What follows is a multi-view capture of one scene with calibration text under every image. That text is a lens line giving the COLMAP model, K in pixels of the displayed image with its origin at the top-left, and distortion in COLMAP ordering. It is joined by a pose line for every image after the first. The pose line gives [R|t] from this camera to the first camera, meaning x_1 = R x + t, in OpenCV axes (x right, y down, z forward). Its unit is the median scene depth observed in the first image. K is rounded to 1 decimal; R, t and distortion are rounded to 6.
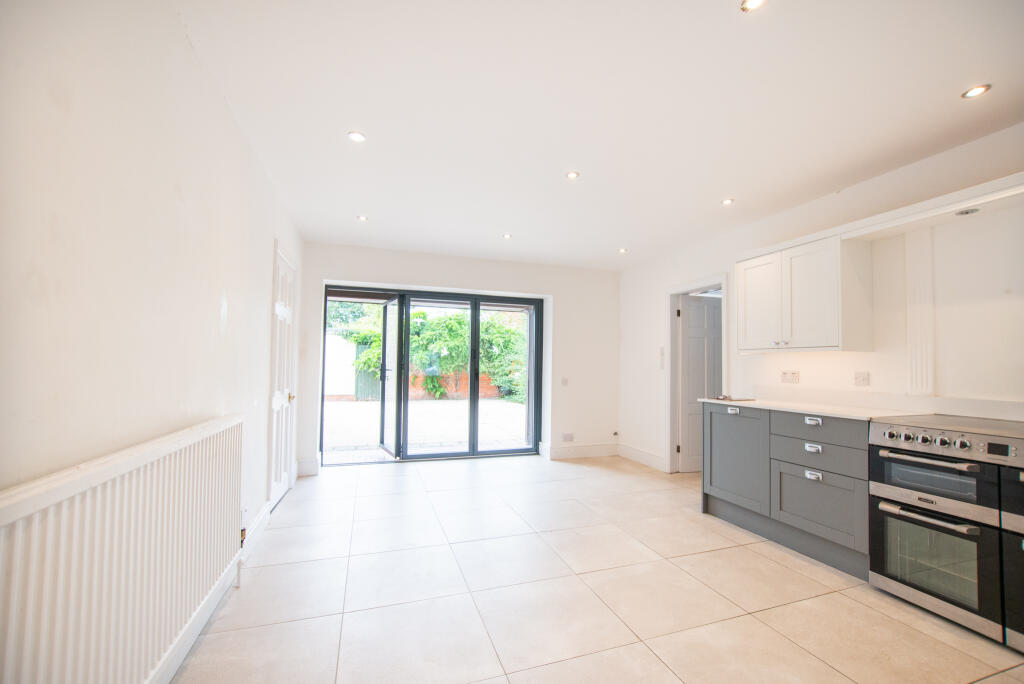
lens RADIAL K [[418.1, 0, 515.0], [0, 418.1, 348.9], [0, 0, 1]] dist [-0.013557, 0.000651]
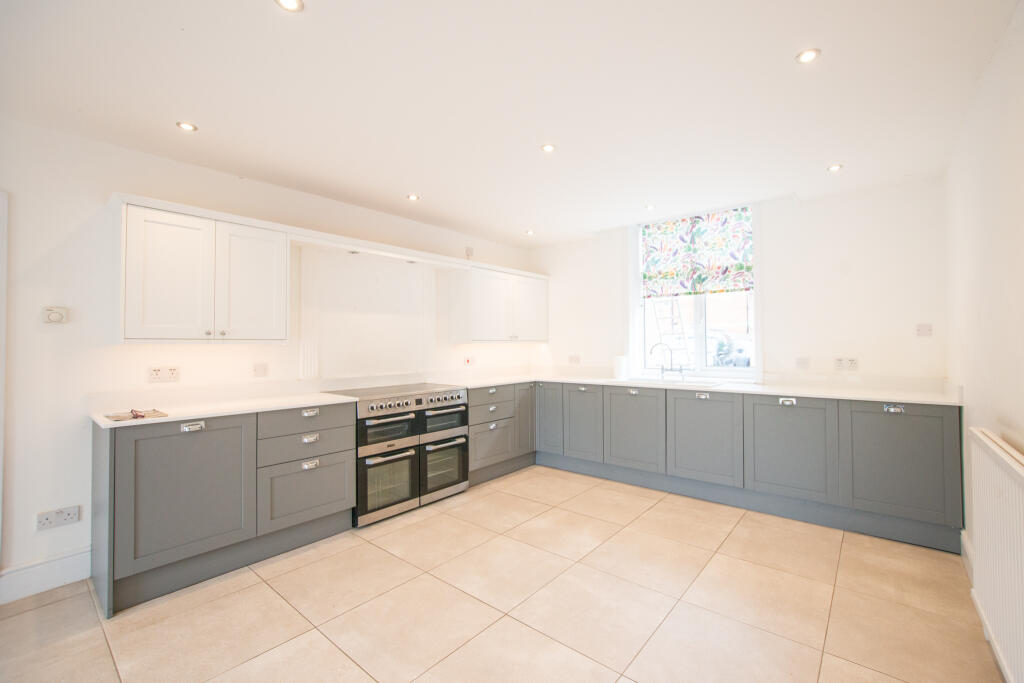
lens RADIAL K [[418.1, 0, 521.5], [0, 418.1, 341.2], [0, 0, 1]] dist [-0.013557, 0.000651]
pose [[-0.509341, 0.005102, 0.860550, -0.443836], [-0.030457, 0.999249, -0.023952, 0.004429], [-0.860026, -0.038410, -0.508803, 1.063779]]
